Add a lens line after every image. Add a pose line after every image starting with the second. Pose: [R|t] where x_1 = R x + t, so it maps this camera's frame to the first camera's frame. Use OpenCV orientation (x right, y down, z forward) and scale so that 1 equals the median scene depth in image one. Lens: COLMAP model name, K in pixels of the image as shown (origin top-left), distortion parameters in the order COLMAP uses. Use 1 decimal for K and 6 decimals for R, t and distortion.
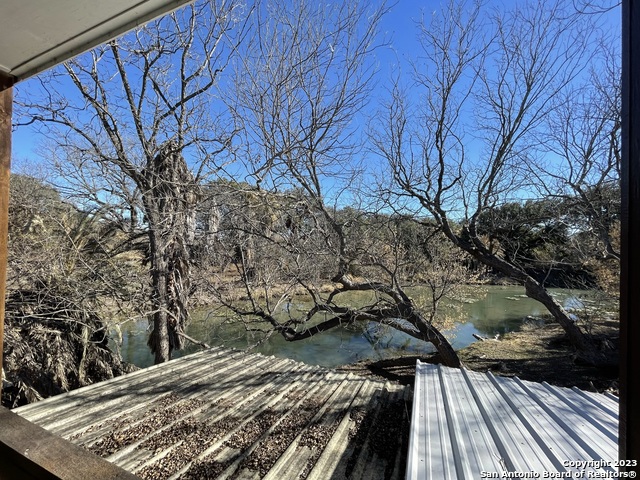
lens RADIAL K [[259.0, 0, 320.3], [0, 259.0, 241.2], [0, 0, 1]] dist [-0.000914, 0.000535]
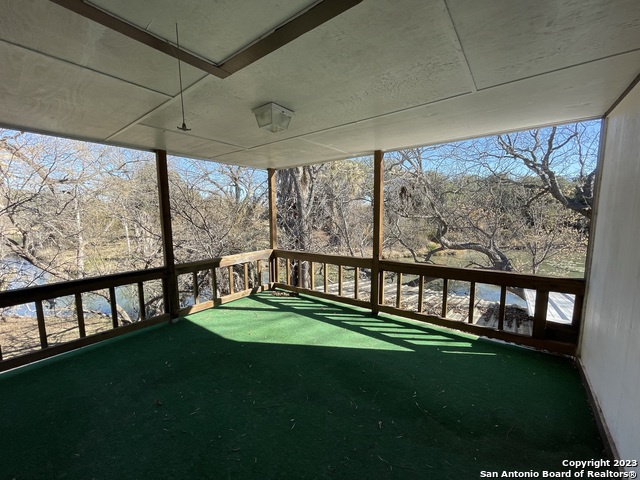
lens RADIAL K [[259.0, 0, 319.8], [0, 259.0, 240.6], [0, 0, 1]] dist [-0.000914, 0.000535]
pose [[0.962092, 0.001573, -0.272719, -0.089545], [0.031120, 0.992819, 0.115511, 0.001286], [0.270942, -0.119619, 0.955134, -0.177775]]
